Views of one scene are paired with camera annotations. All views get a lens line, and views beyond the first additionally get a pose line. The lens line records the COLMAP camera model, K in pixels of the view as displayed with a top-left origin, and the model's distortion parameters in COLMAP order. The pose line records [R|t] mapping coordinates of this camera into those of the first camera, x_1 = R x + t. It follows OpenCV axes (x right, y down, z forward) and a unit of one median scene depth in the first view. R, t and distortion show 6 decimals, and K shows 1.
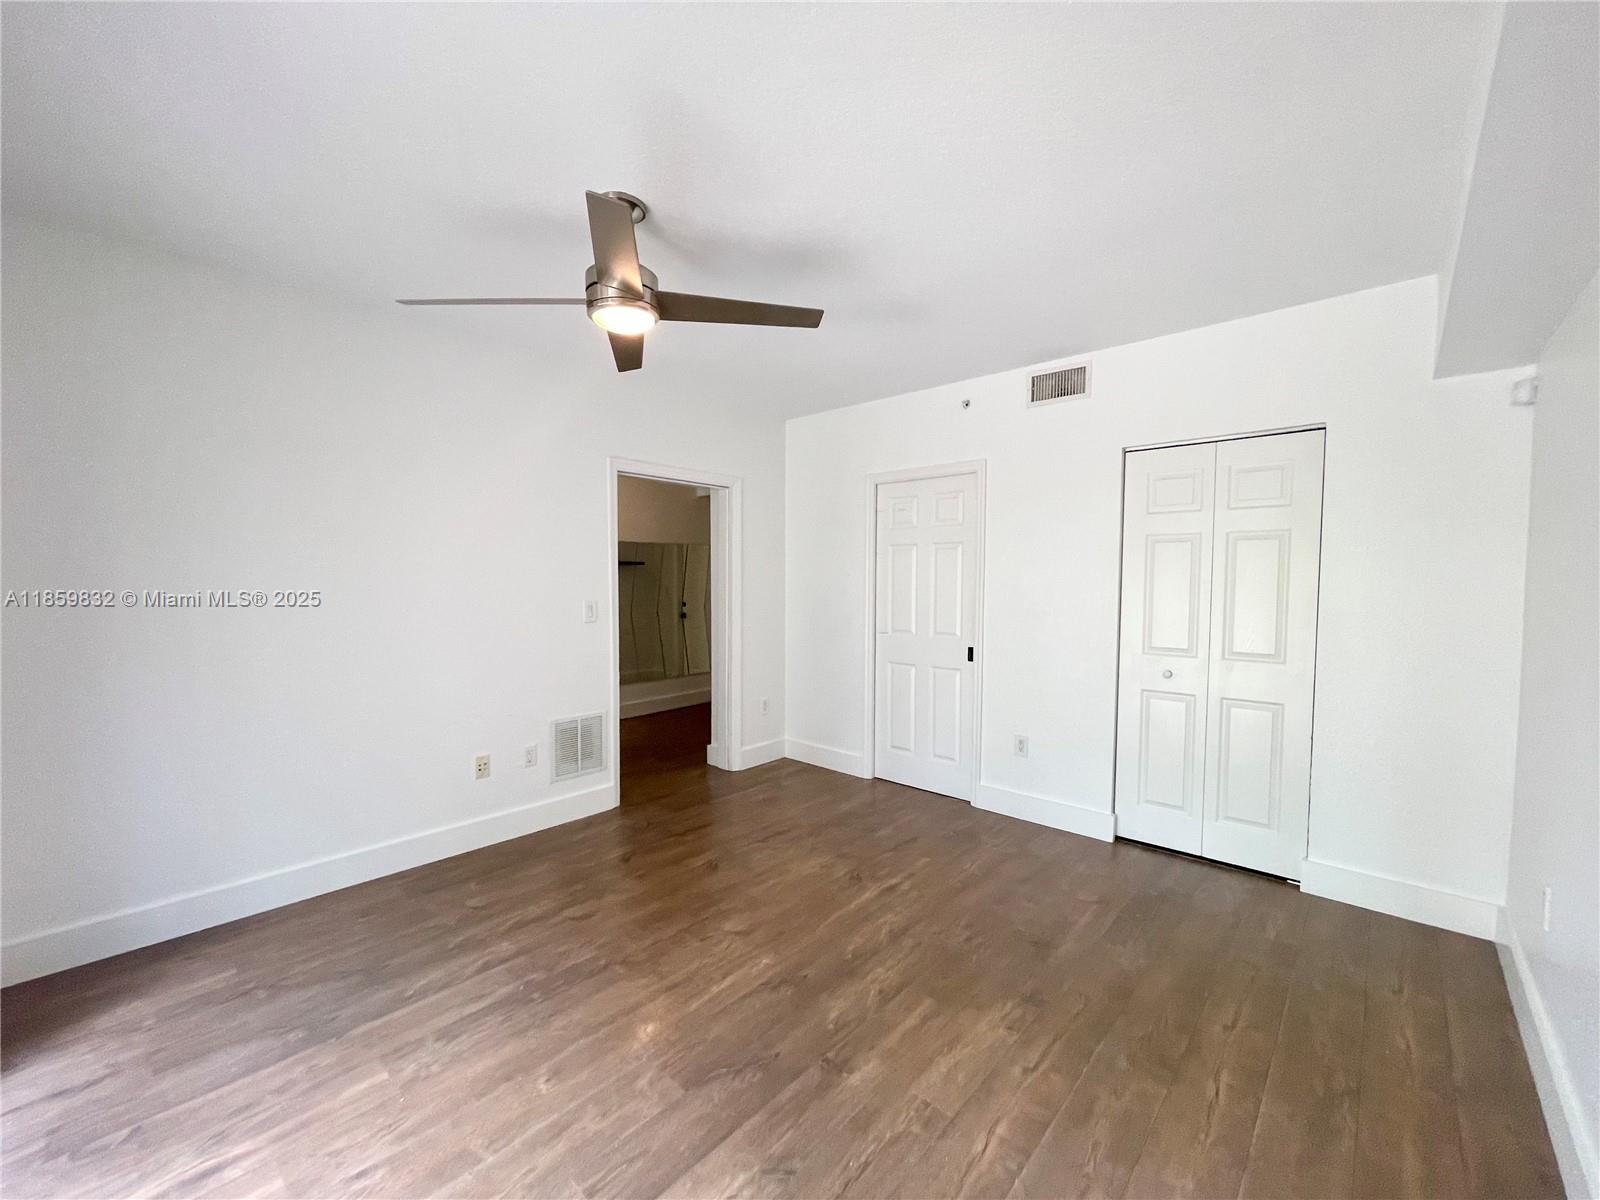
lens RADIAL K [[647.8, 0, 802.5], [0, 647.8, 608.5], [0, 0, 1]] dist [-0.003156, 0.002179]
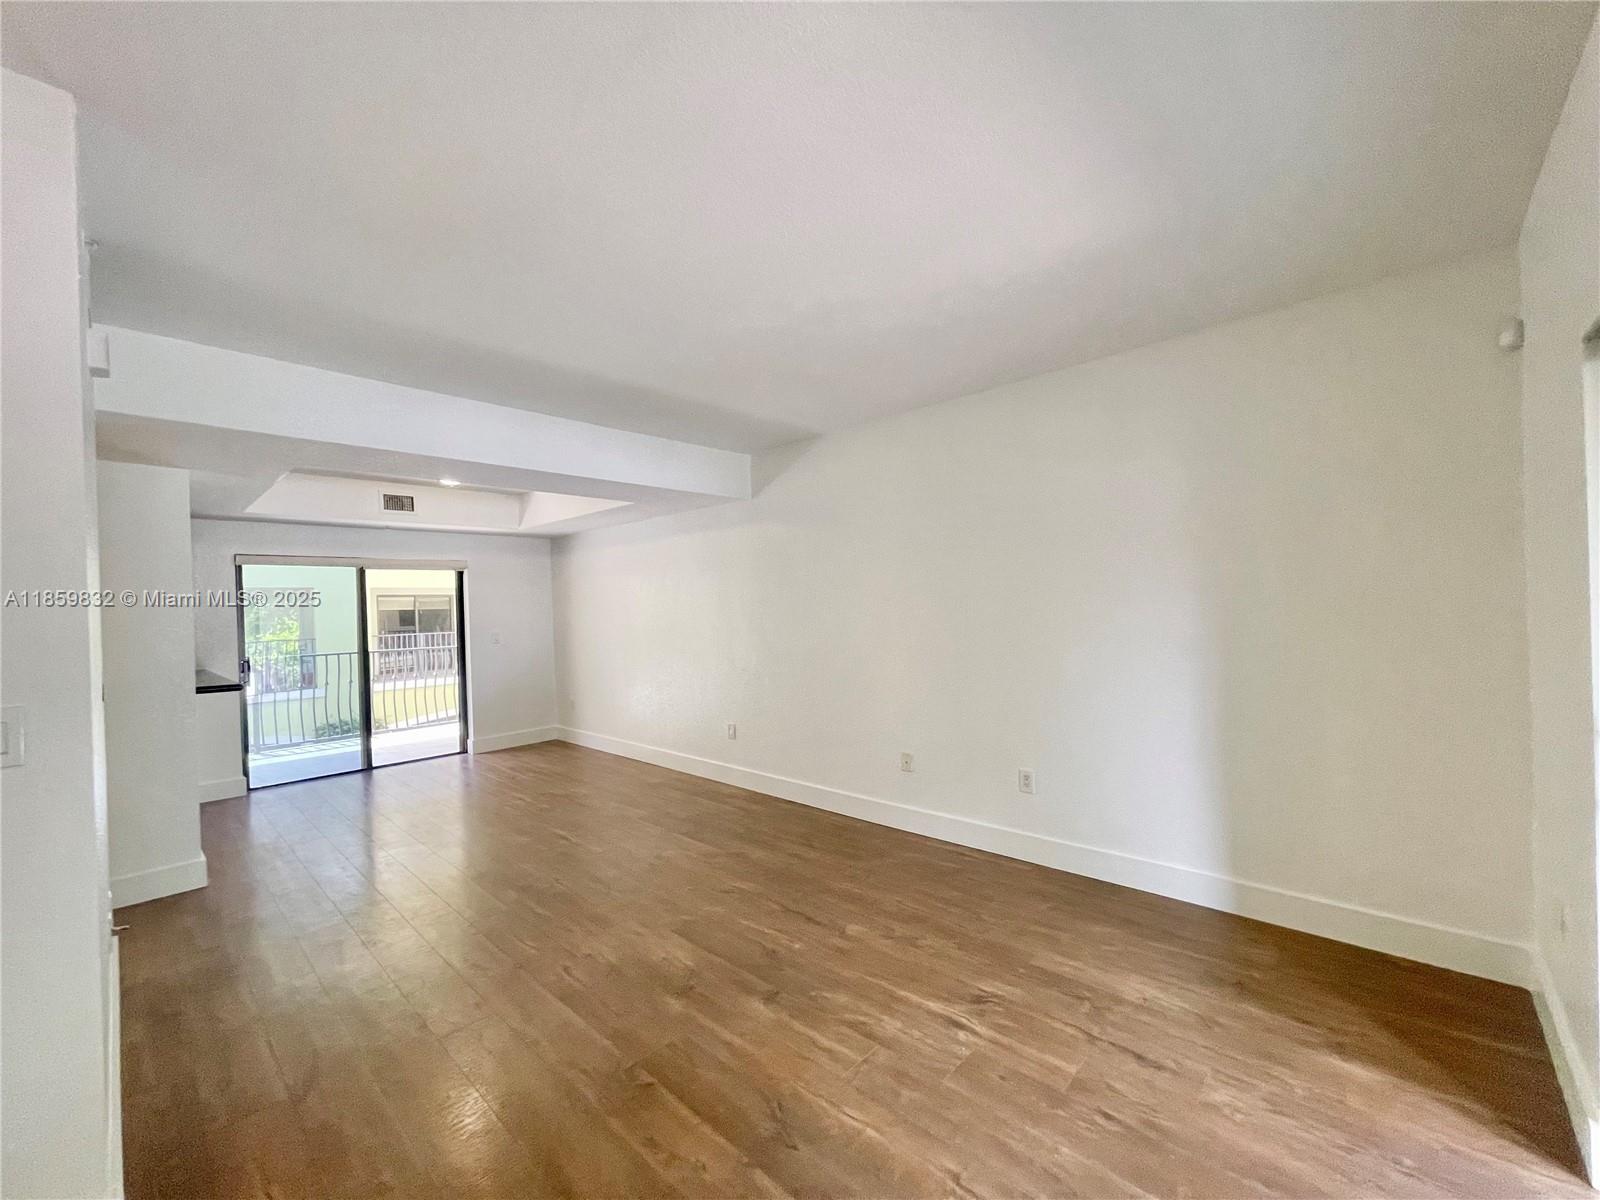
lens RADIAL K [[647.8, 0, 797.9], [0, 647.8, 602.2], [0, 0, 1]] dist [-0.003156, 0.002179]
pose [[-0.015706, -0.004947, -0.999864, 1.016389], [-0.019958, 0.999790, -0.004633, -0.075482], [0.999677, 0.019882, -0.015801, 0.895108]]
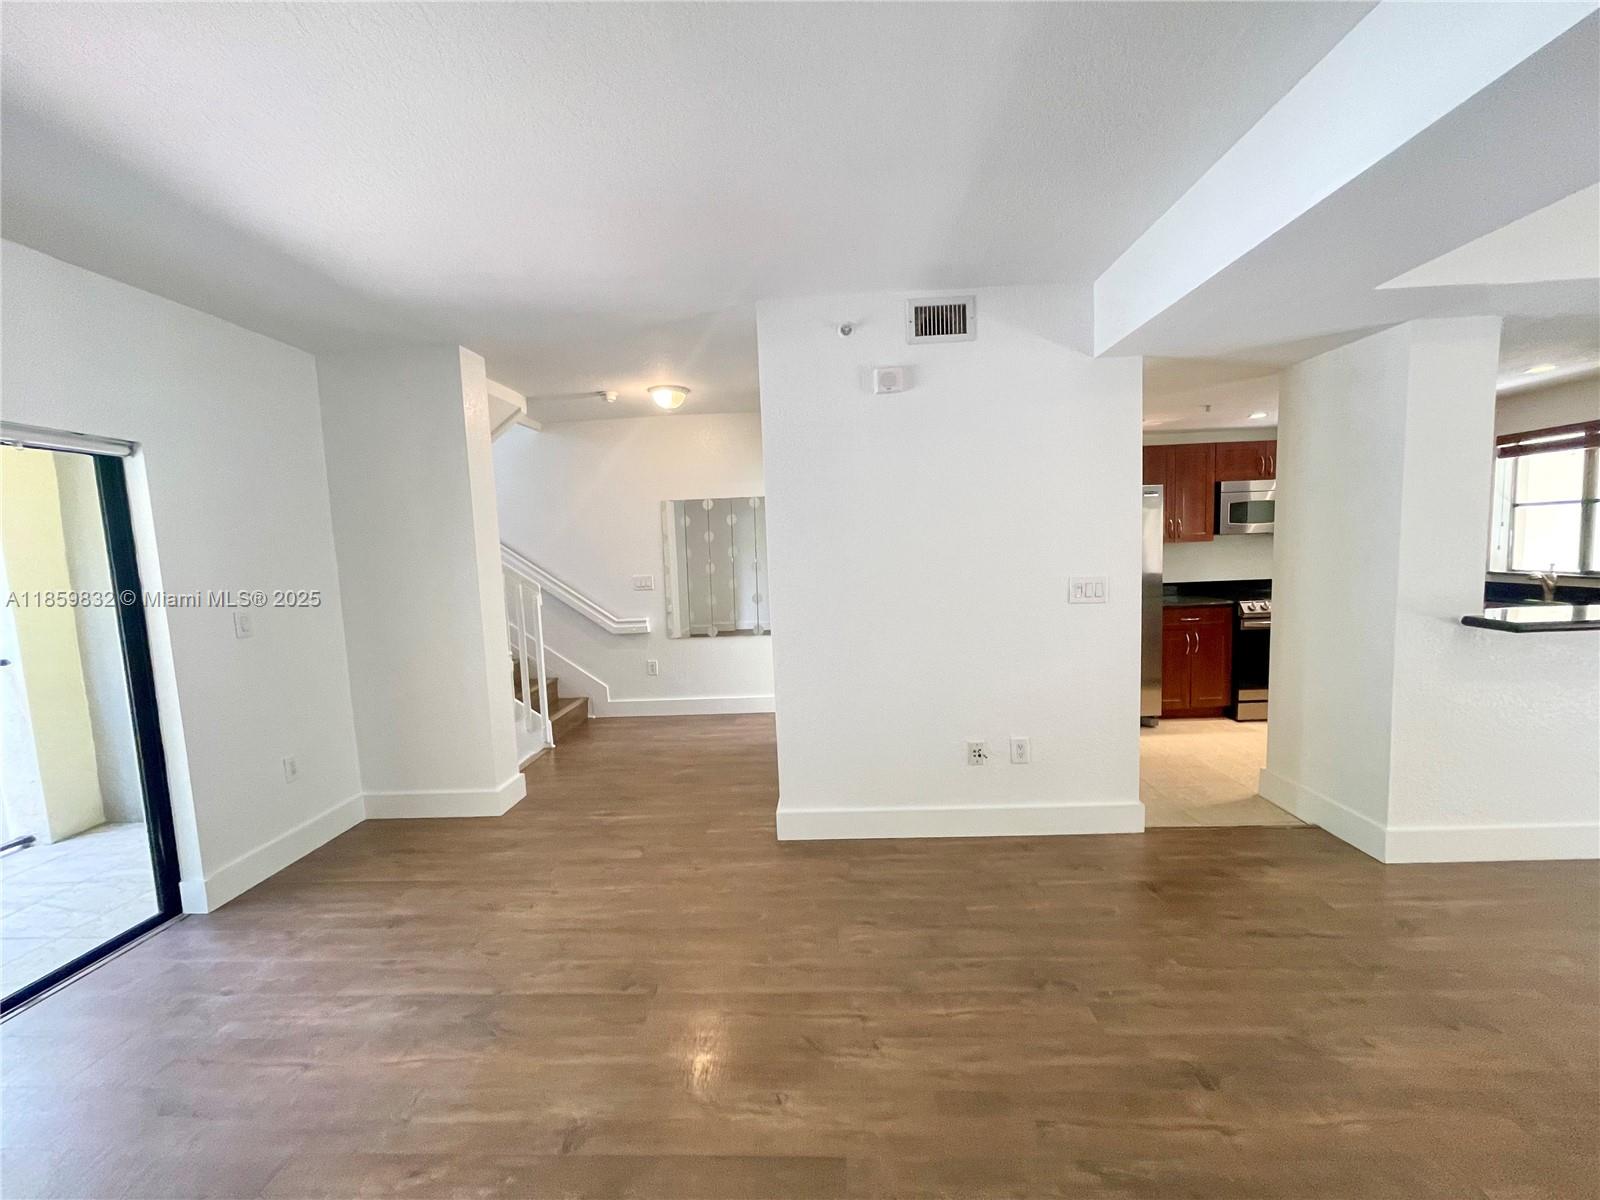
lens RADIAL K [[647.8, 0, 802.2], [0, 647.8, 606.3], [0, 0, 1]] dist [-0.003156, 0.002179]
pose [[-0.640520, -0.040193, 0.766889, -0.542979], [0.080122, 0.989681, 0.118790, -0.093682], [-0.763751, 0.137532, -0.630690, 1.012729]]
